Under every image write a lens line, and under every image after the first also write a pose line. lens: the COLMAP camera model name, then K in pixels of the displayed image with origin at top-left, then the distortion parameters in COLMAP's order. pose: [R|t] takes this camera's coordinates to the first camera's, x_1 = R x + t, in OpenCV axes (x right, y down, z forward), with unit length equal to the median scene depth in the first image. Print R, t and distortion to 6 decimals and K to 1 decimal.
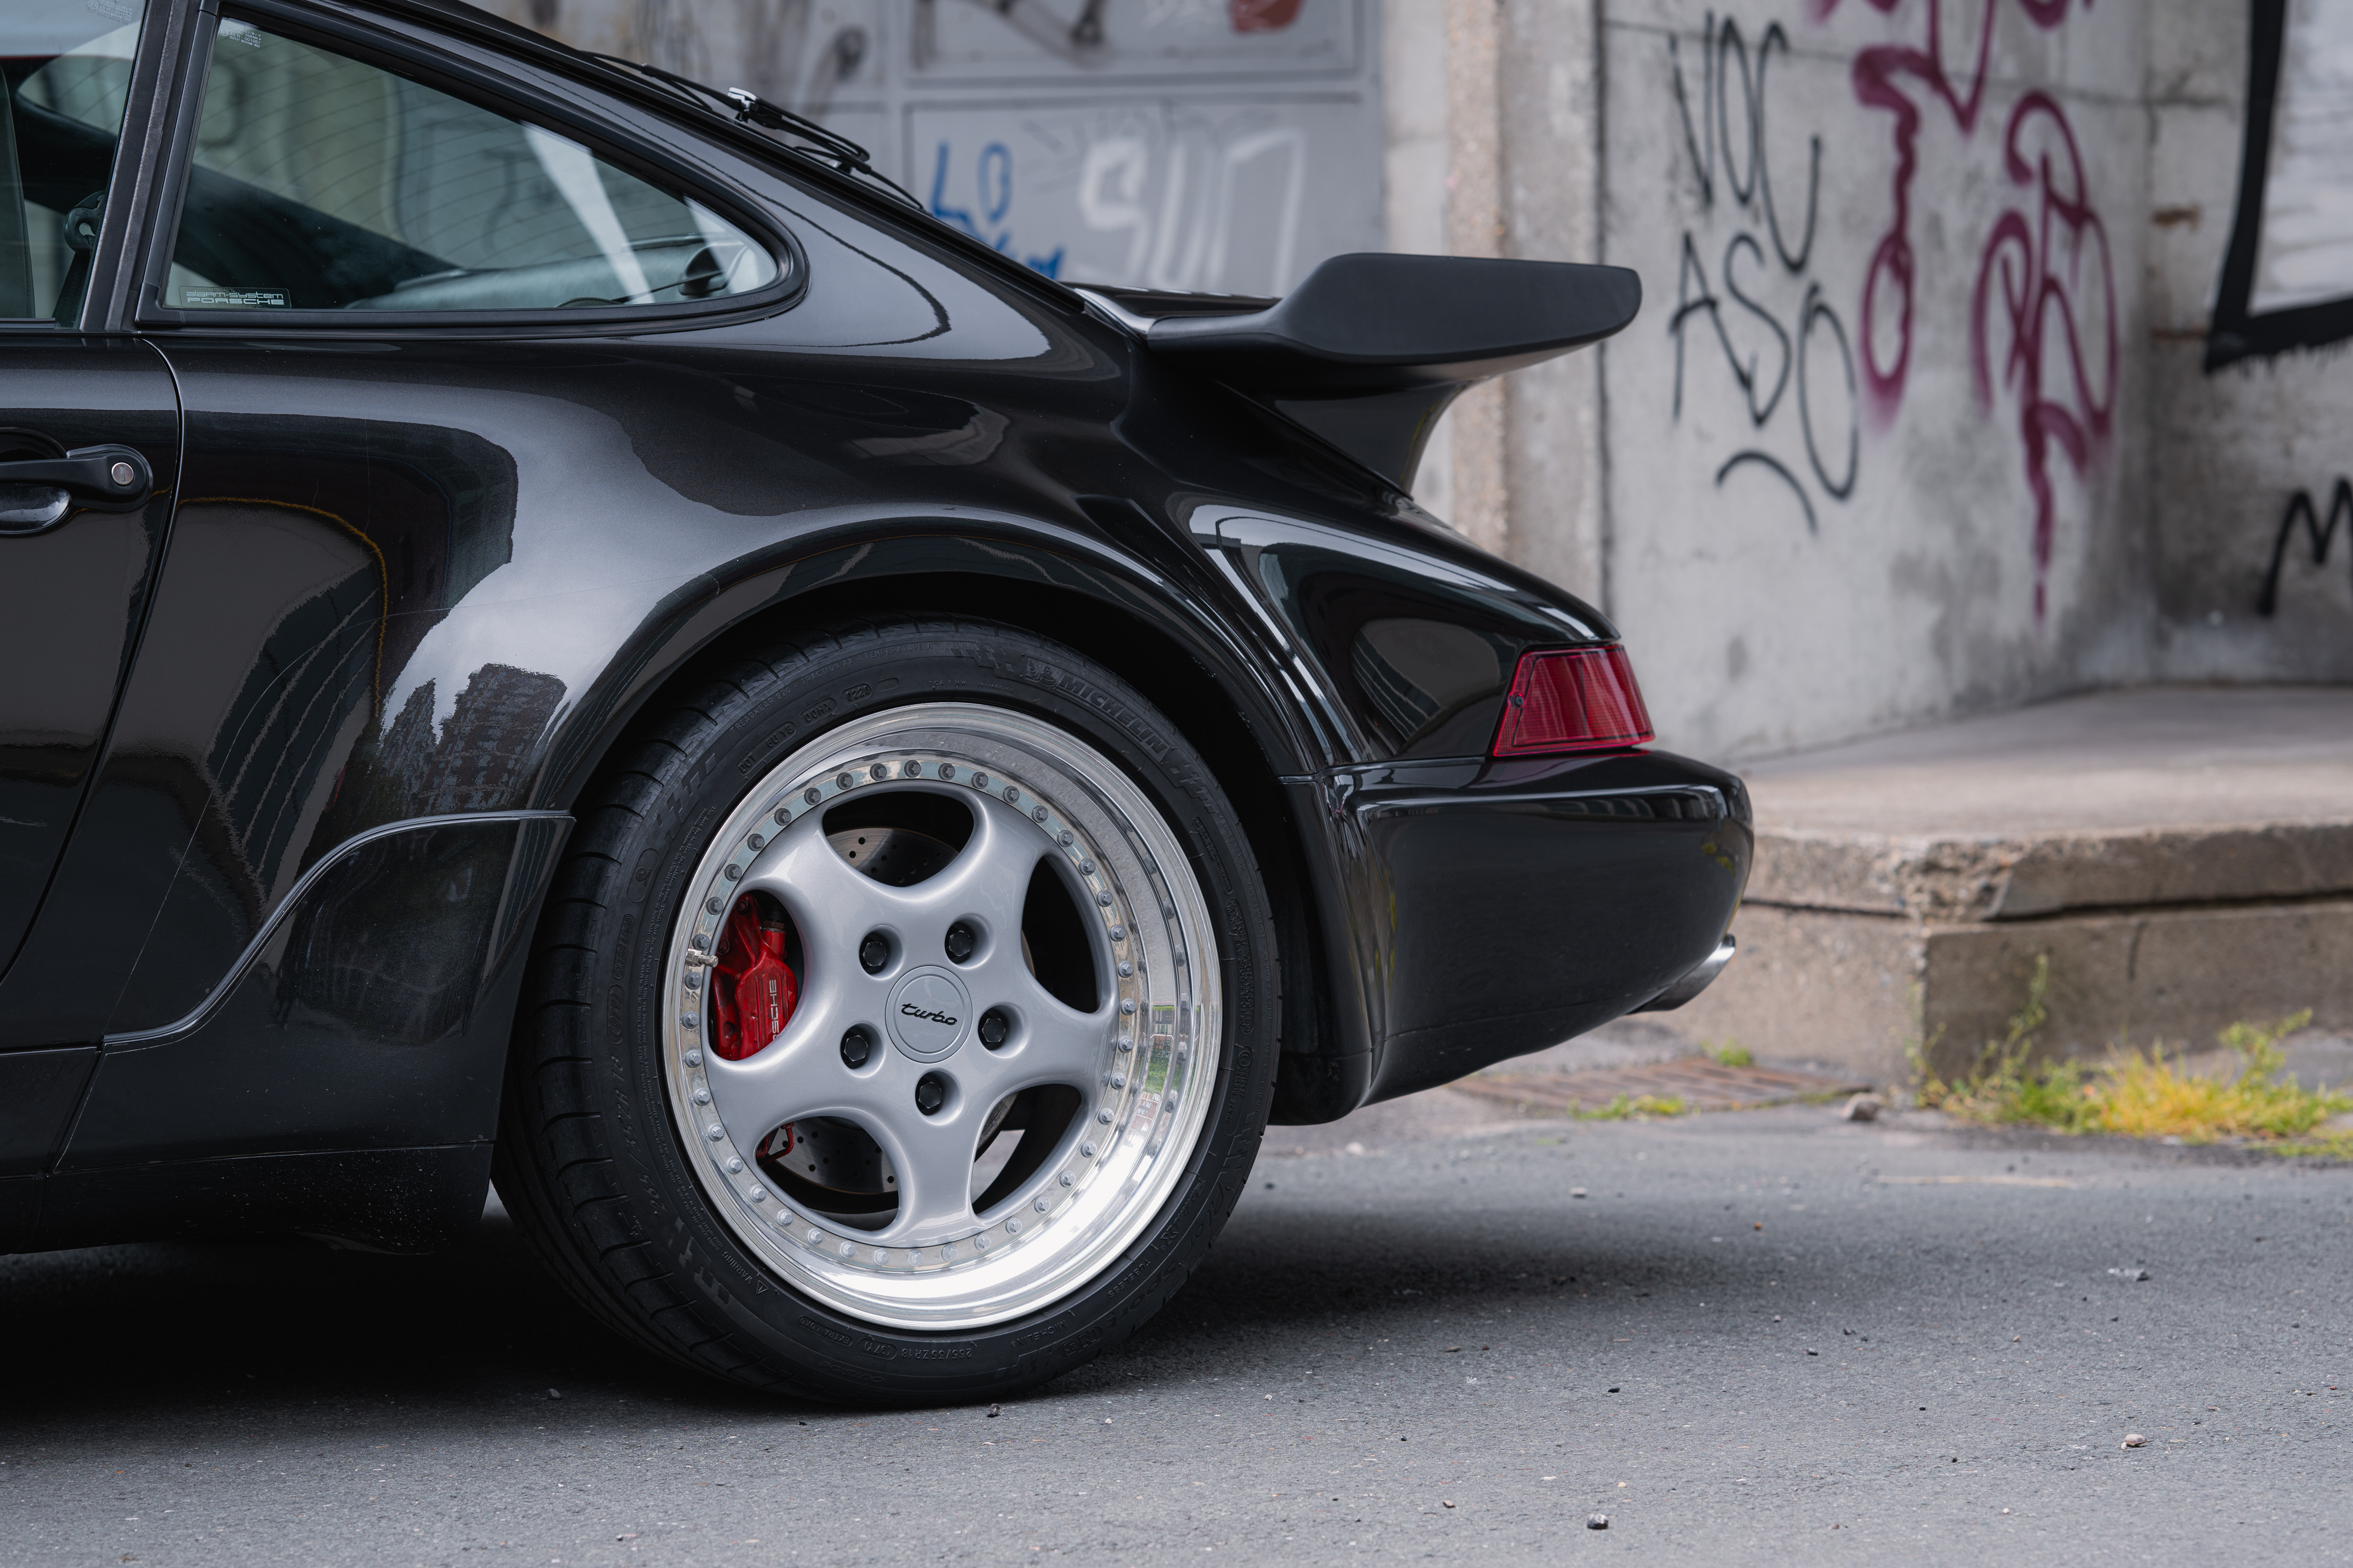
lens RADIAL K [[5564.6, 0, 1176.1], [0, 5564.6, 793.8], [0, 0, 1]] dist [0.044865, 0.000000]
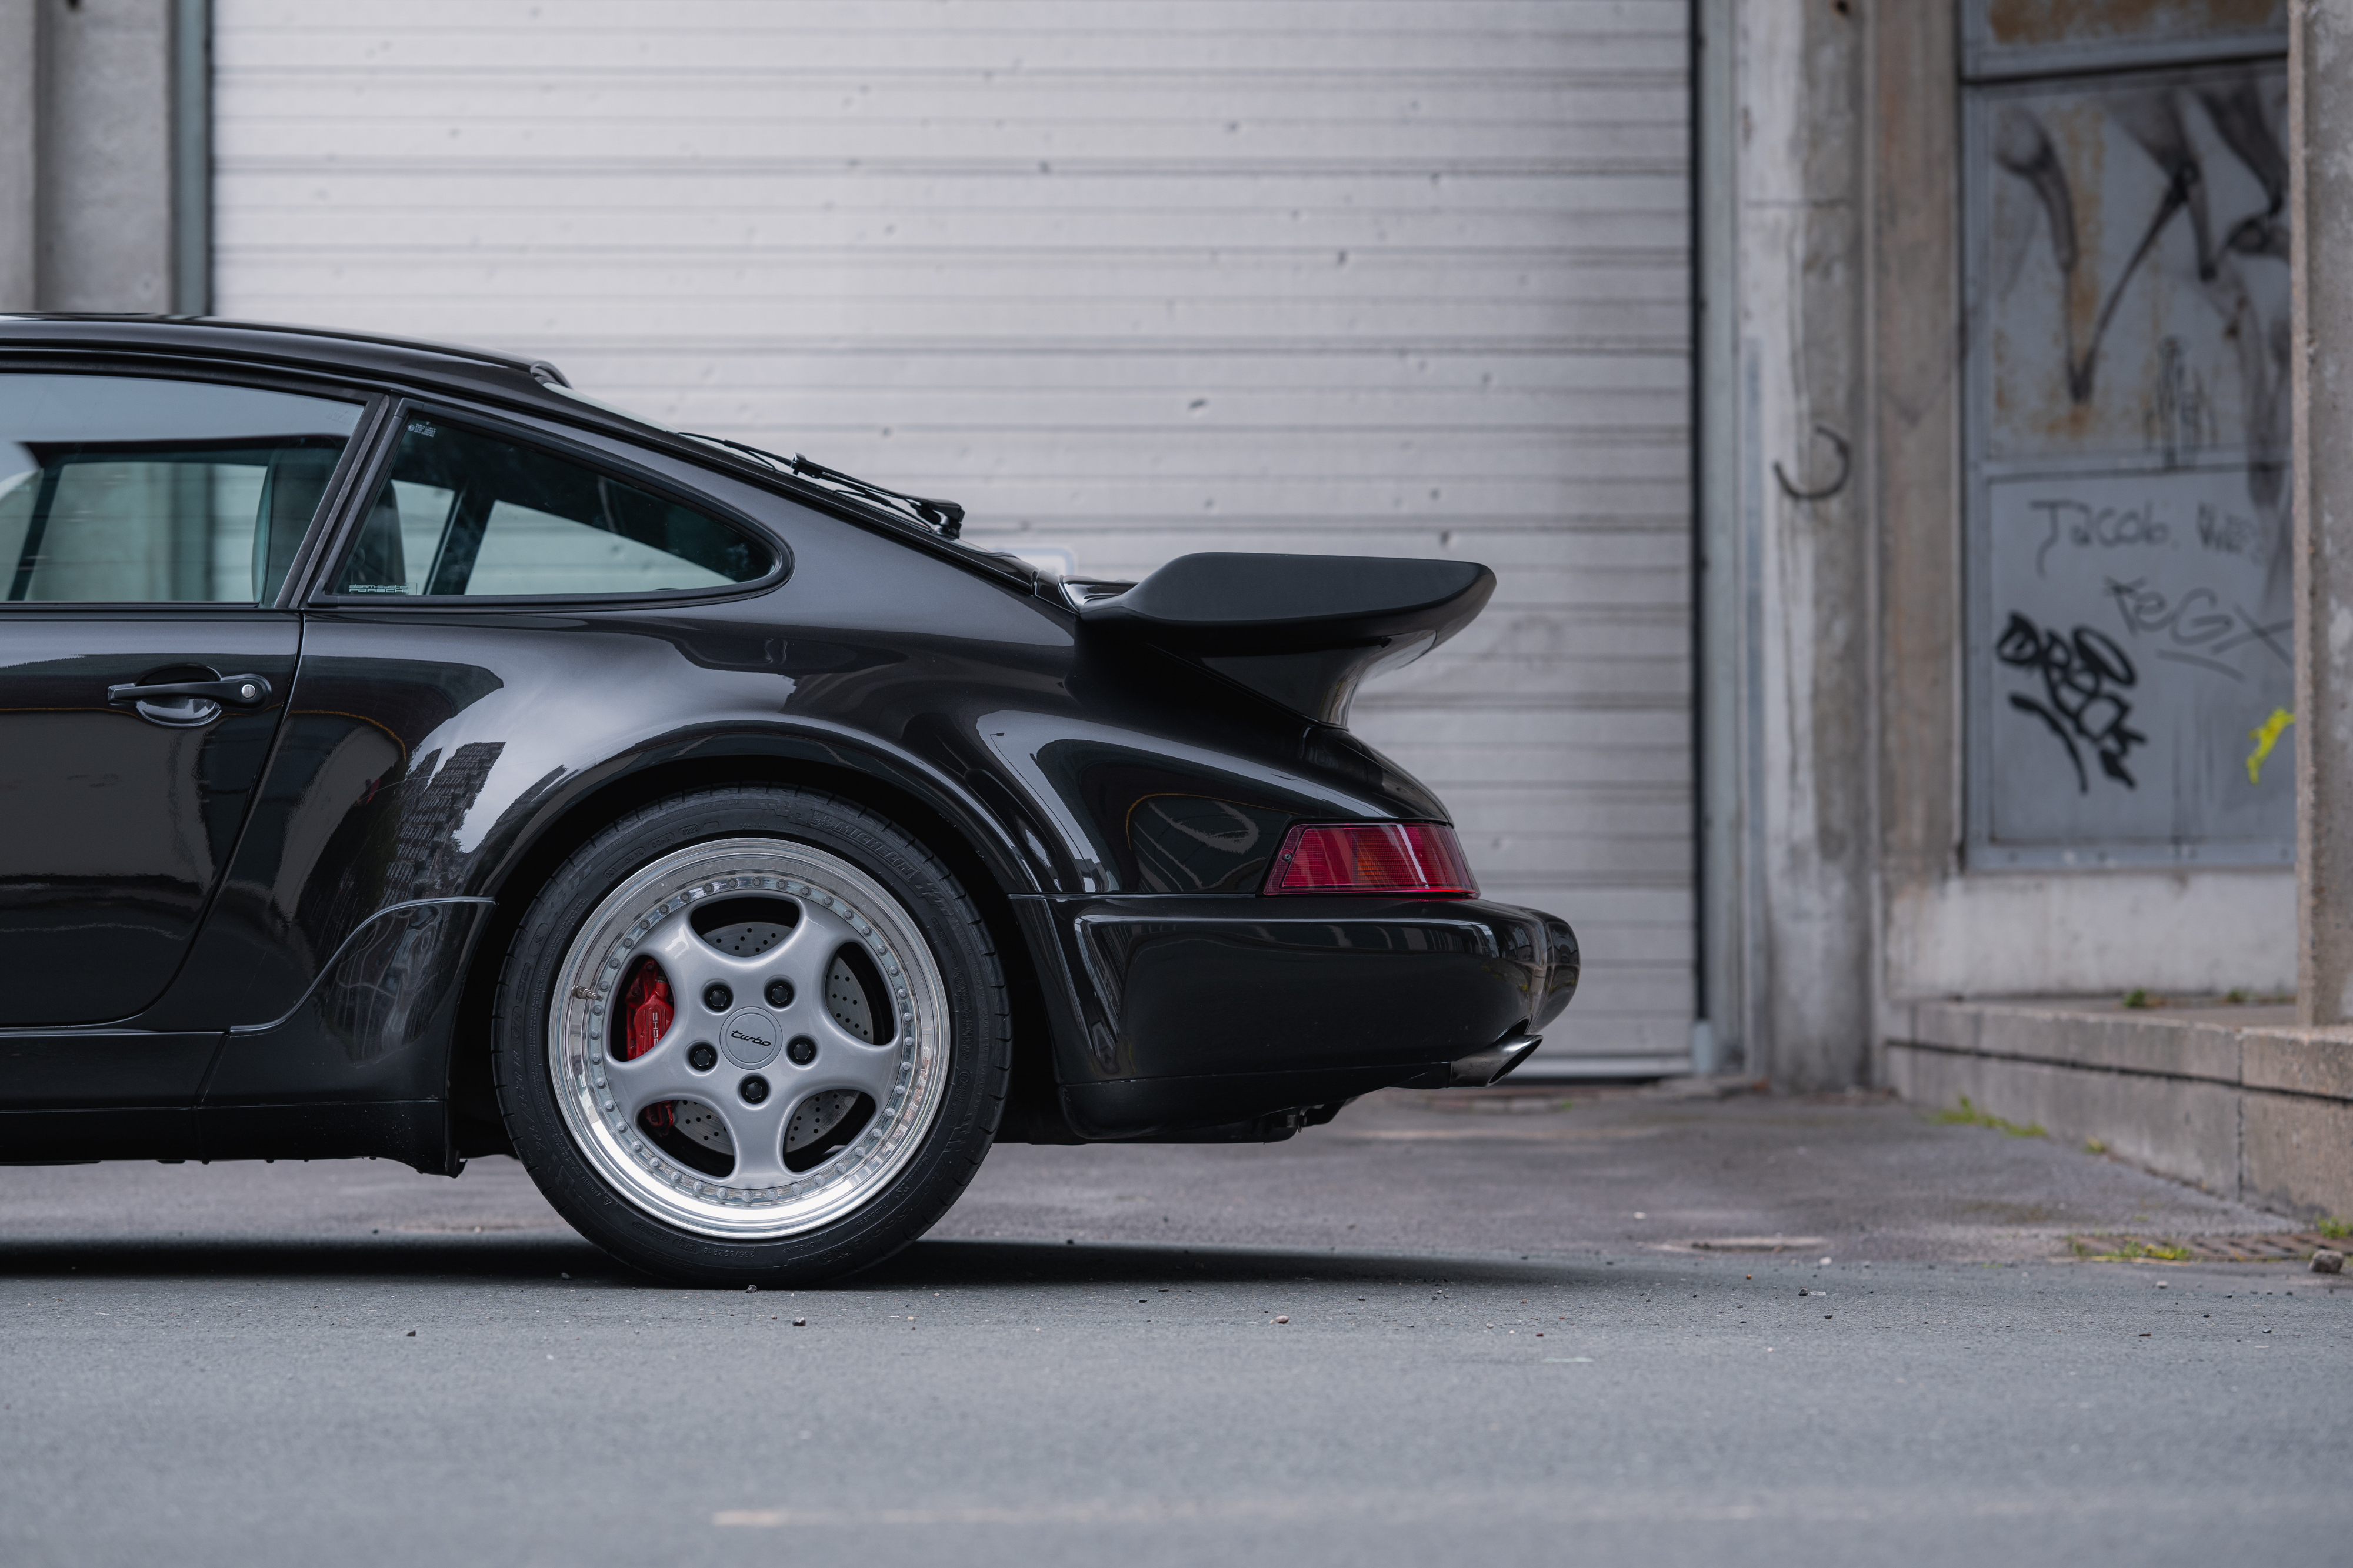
lens RADIAL K [[5564.6, 0, 1182.2], [0, 5564.6, 788.5], [0, 0, 1]] dist [0.044865, 0.000000]
pose [[0.883155, 0.001742, -0.469077, 0.775304], [-0.034006, 0.997600, -0.060321, 0.058258], [0.467846, 0.069224, 0.881095, -0.316634]]
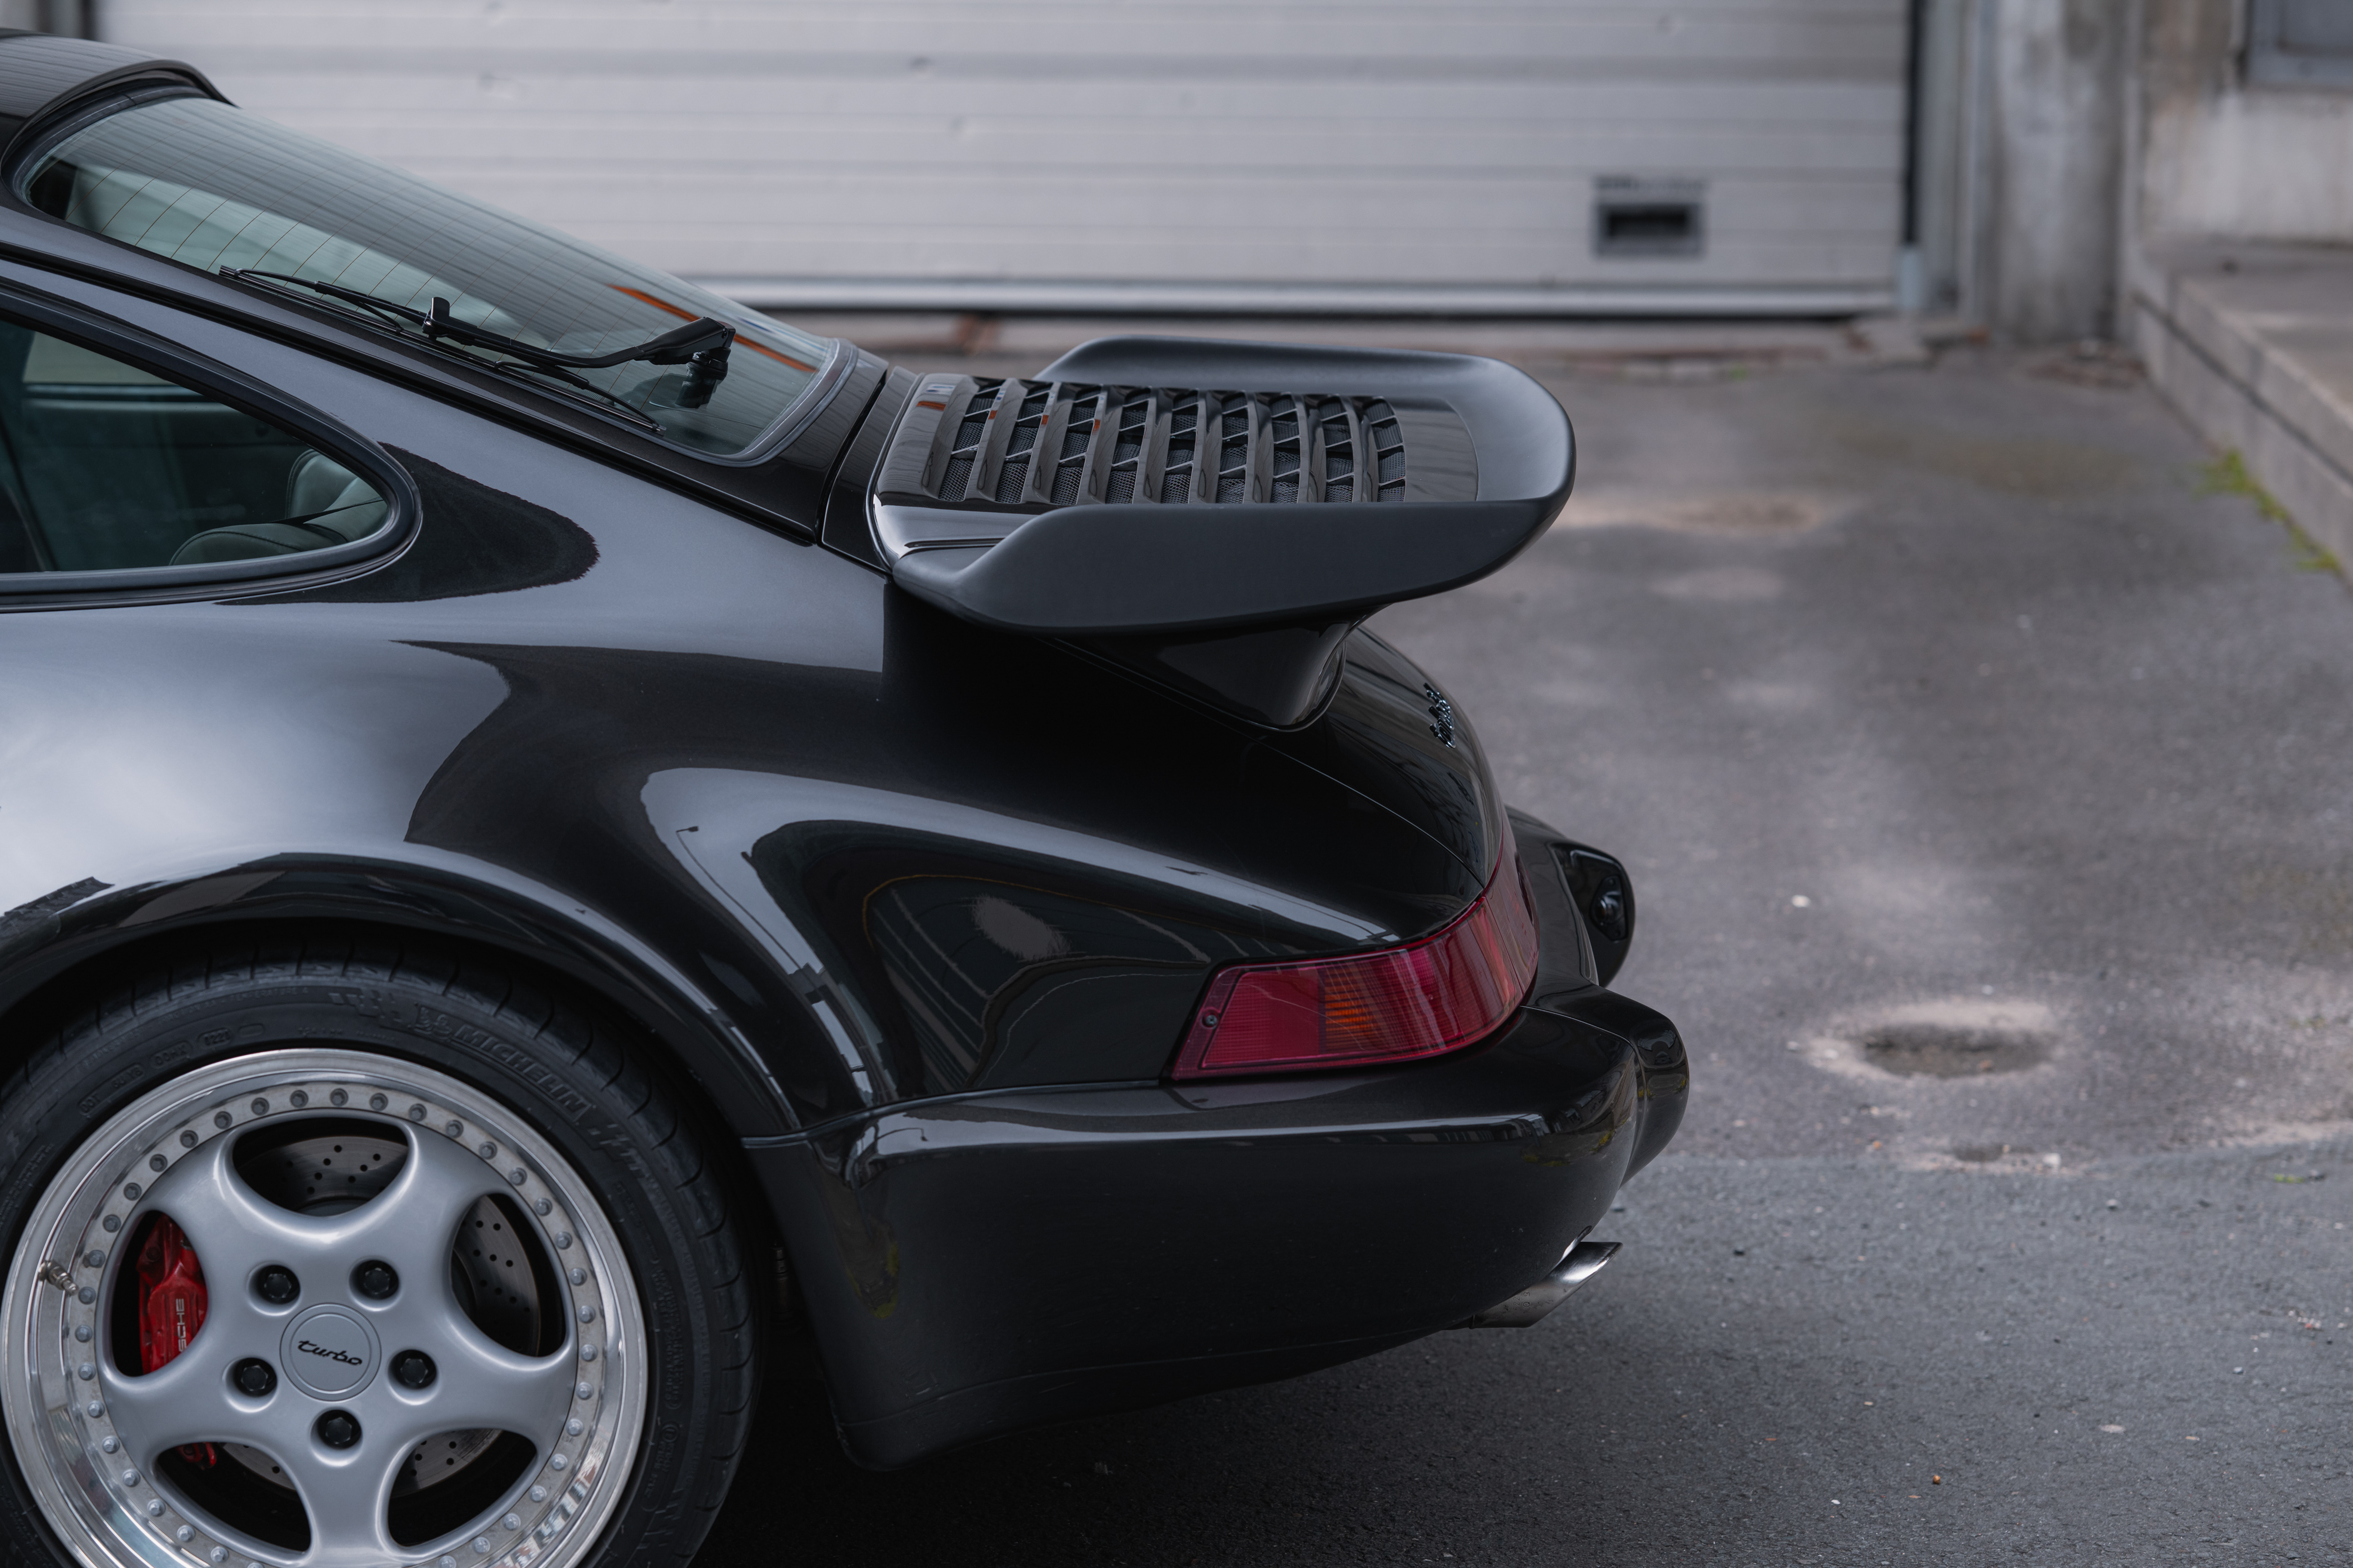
lens RADIAL K [[5564.6, 0, 1186.7], [0, 5564.6, 782.3], [0, 0, 1]] dist [0.044865, 0.000000]
pose [[0.864897, 0.125873, -0.485910, 0.529689], [-0.044751, 0.983528, 0.175126, -0.228656], [0.499950, -0.129721, 0.856284, 0.250371]]
